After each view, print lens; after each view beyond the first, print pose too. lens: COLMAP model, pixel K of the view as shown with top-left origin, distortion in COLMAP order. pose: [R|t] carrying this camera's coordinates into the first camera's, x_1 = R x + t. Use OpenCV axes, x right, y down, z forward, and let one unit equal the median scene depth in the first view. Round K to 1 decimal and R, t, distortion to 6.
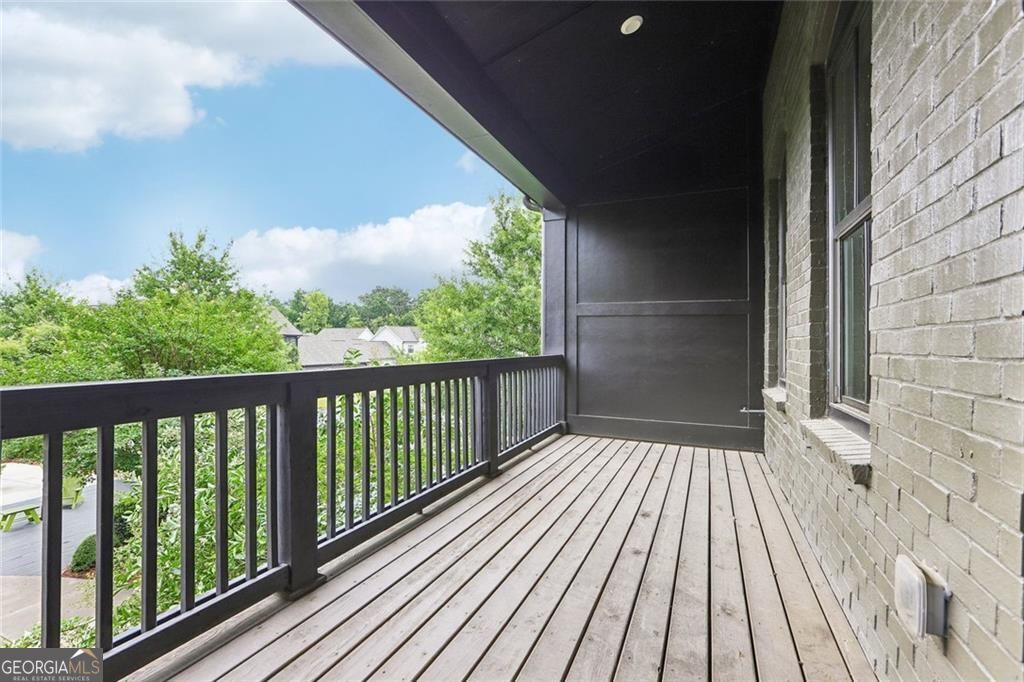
lens RADIAL K [[457.9, 0, 510.4], [0, 457.9, 345.8], [0, 0, 1]] dist [0.002187, 0.000432]
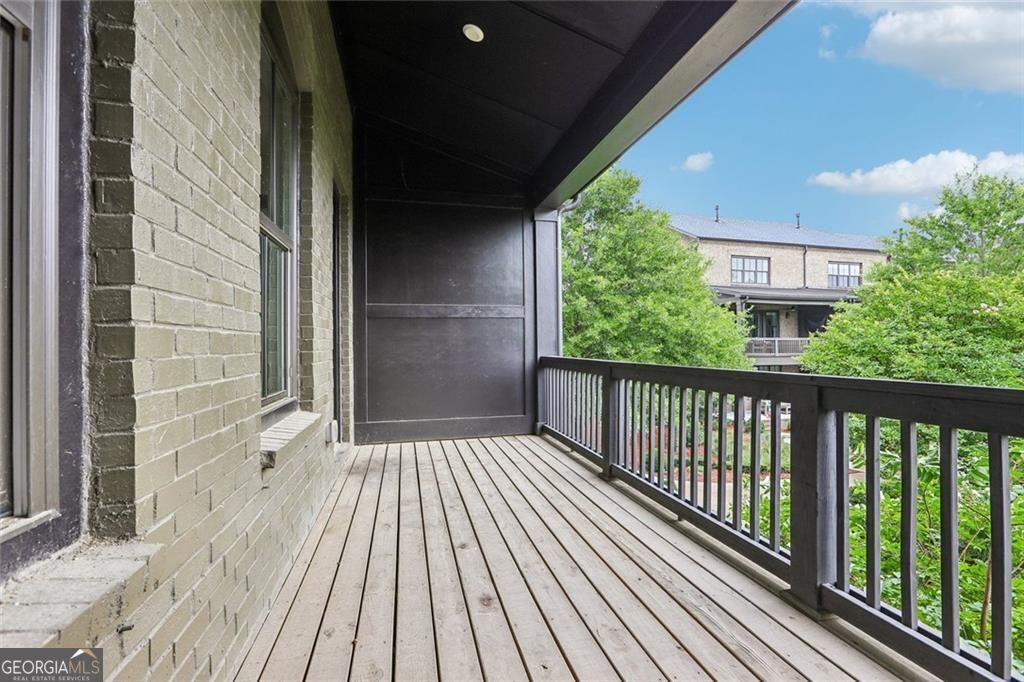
lens RADIAL K [[457.9, 0, 511.0], [0, 457.9, 345.1], [0, 0, 1]] dist [0.002187, 0.000432]
pose [[-0.802626, -0.009399, -0.596409, 0.724963], [-0.006987, 0.999955, -0.006355, 0.005553], [0.596442, -0.000934, -0.802656, 1.691432]]
